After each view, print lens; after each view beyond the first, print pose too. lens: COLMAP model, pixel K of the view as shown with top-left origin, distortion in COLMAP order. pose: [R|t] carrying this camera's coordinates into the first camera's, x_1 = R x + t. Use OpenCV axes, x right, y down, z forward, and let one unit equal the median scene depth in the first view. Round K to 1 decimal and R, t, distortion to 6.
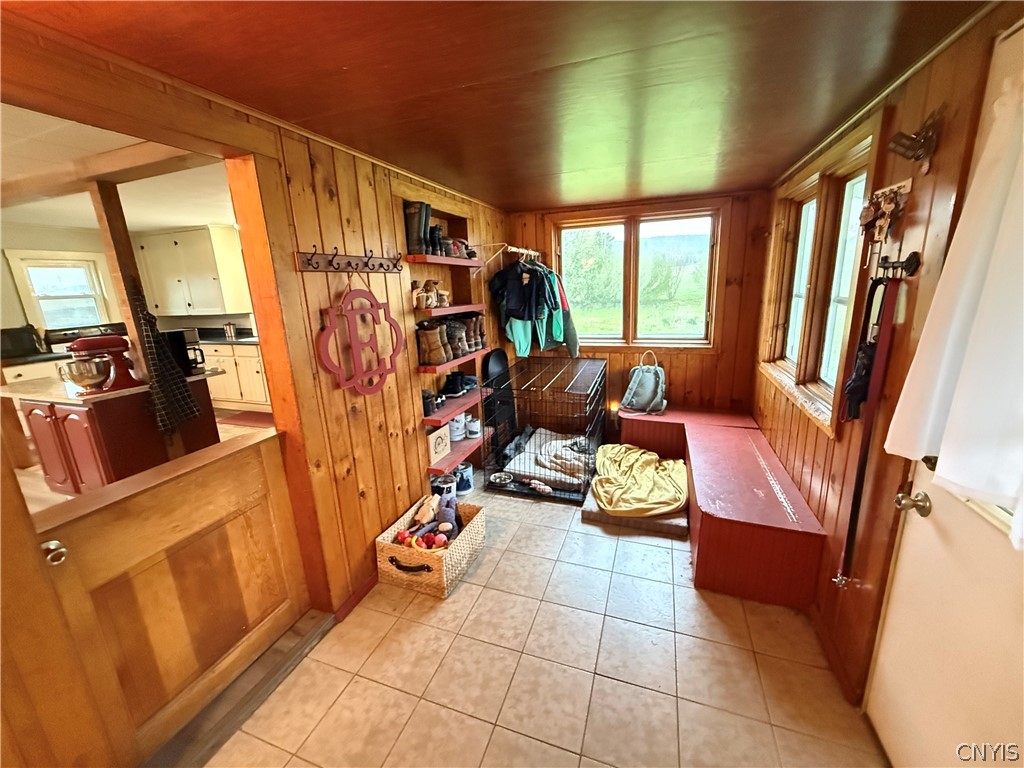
lens RADIAL K [[407.0, 0, 509.3], [0, 407.0, 383.1], [0, 0, 1]] dist [0.001439, -0.000234]
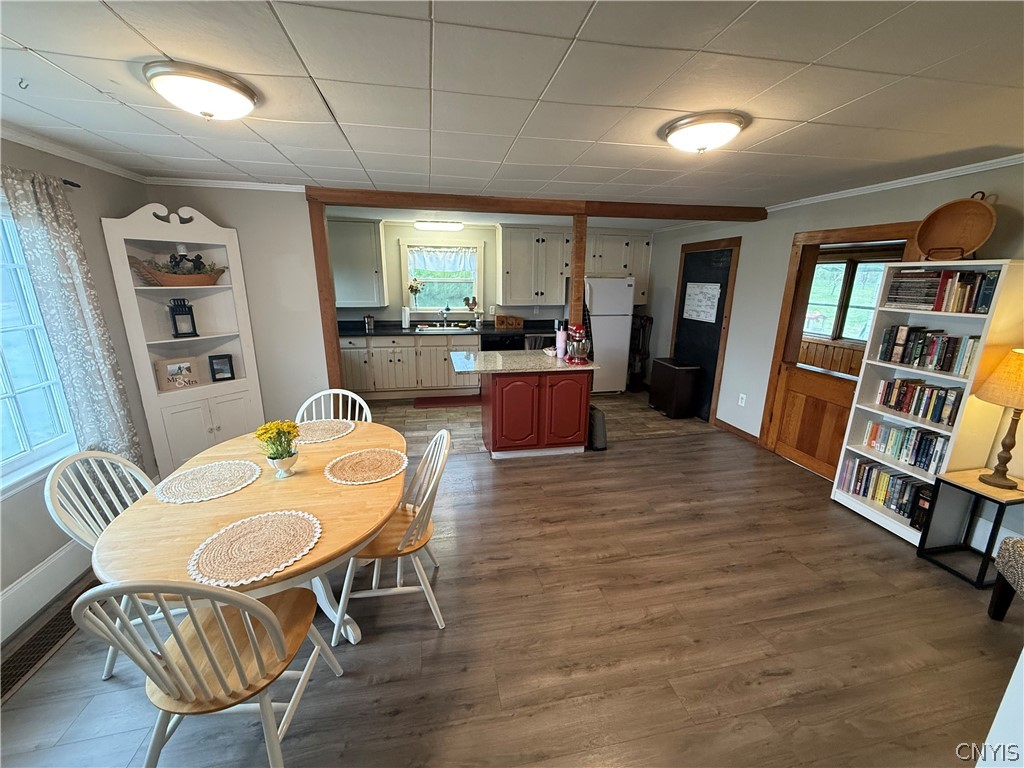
lens RADIAL K [[407.0, 0, 509.3], [0, 407.0, 383.1], [0, 0, 1]] dist [0.001439, -0.000234]
pose [[0.850720, -0.081911, 0.519198, -1.053207], [0.077766, 0.996526, 0.029794, 0.017642], [-0.519835, 0.015029, 0.854135, -0.041601]]
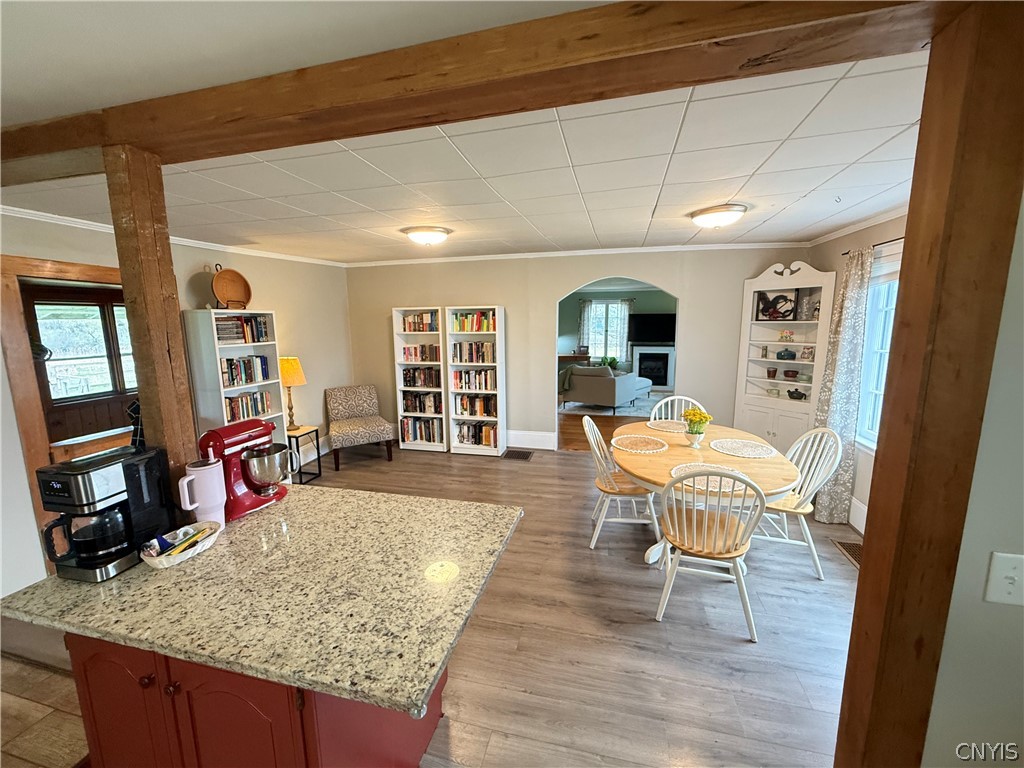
lens RADIAL K [[407.0, 0, 509.3], [0, 407.0, 383.1], [0, 0, 1]] dist [0.001439, -0.000234]
pose [[-0.993272, 0.074213, -0.088905, -0.740547], [0.034775, 0.923393, 0.382278, -0.209709], [0.110464, 0.376614, -0.919761, 0.853799]]
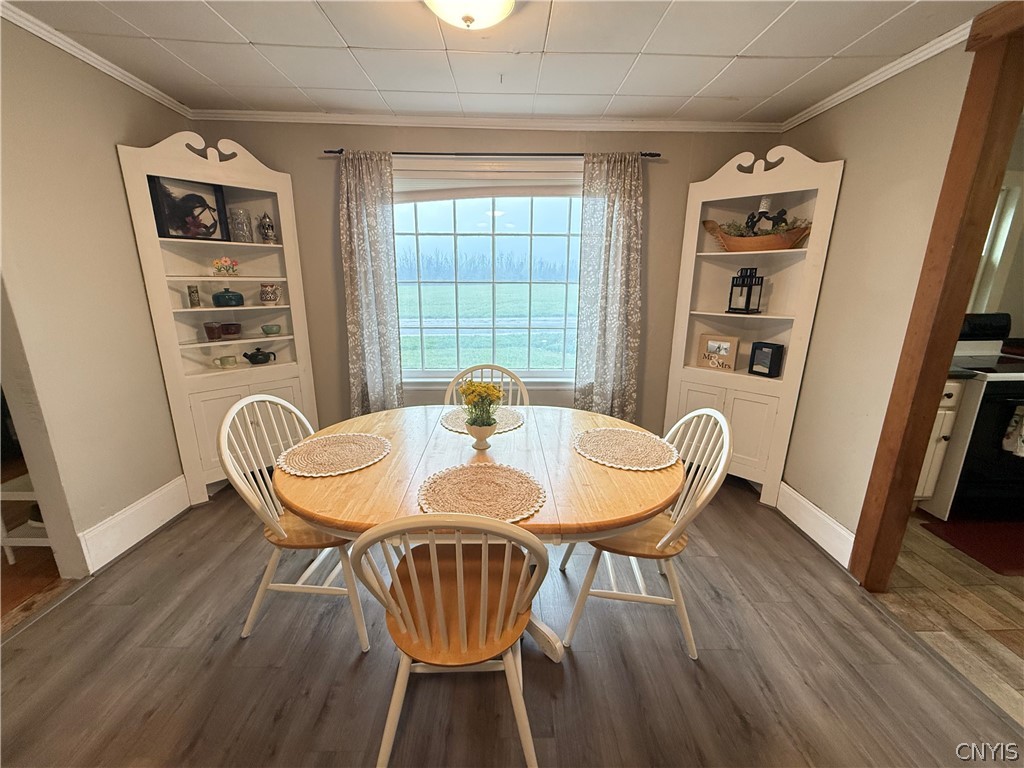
lens RADIAL K [[407.0, 0, 509.3], [0, 407.0, 383.1], [0, 0, 1]] dist [0.001439, -0.000234]
pose [[0.359391, 0.280253, -0.890110, -0.755786], [-0.243318, 0.948987, 0.200548, -0.020203], [0.900907, 0.144504, 0.409248, 0.274685]]
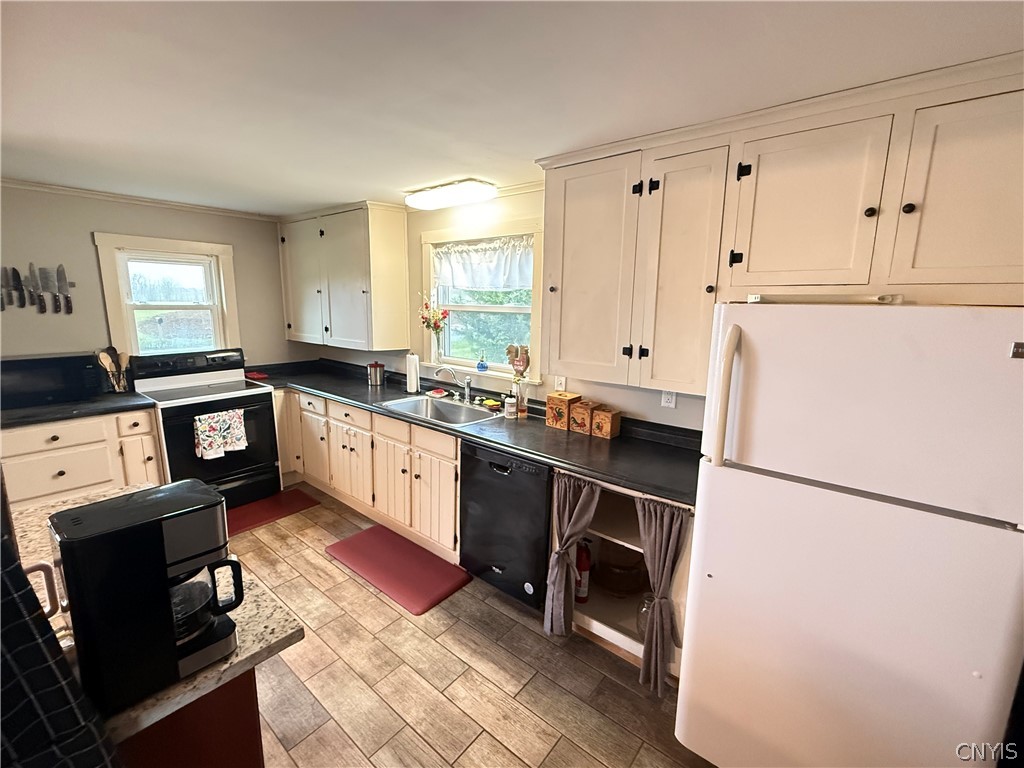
lens RADIAL K [[441.5, 0, 512.0], [0, 441.5, 384.0], [0, 0, 1]] dist [0.000481, -0.000089]
pose [[0.943710, 0.119398, -0.308473, -0.323017], [-0.135647, 0.990250, -0.031698, -0.139752], [0.301681, 0.071757, 0.950705, 0.489702]]
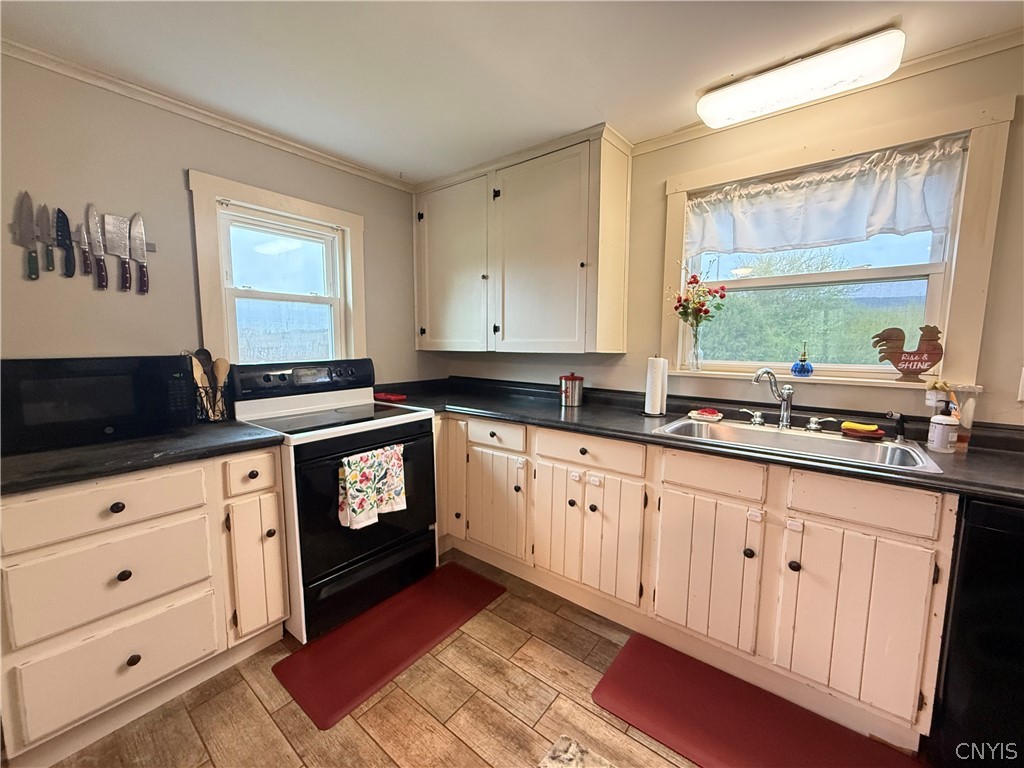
lens RADIAL K [[407.9, 0, 510.2], [0, 407.9, 383.5], [0, 0, 1]] dist [0.001046, -0.000160]
pose [[0.948445, 0.078359, -0.307101, -0.700038], [-0.118883, 0.986164, -0.115530, -0.092410], [0.293800, 0.146083, 0.944638, 0.656838]]
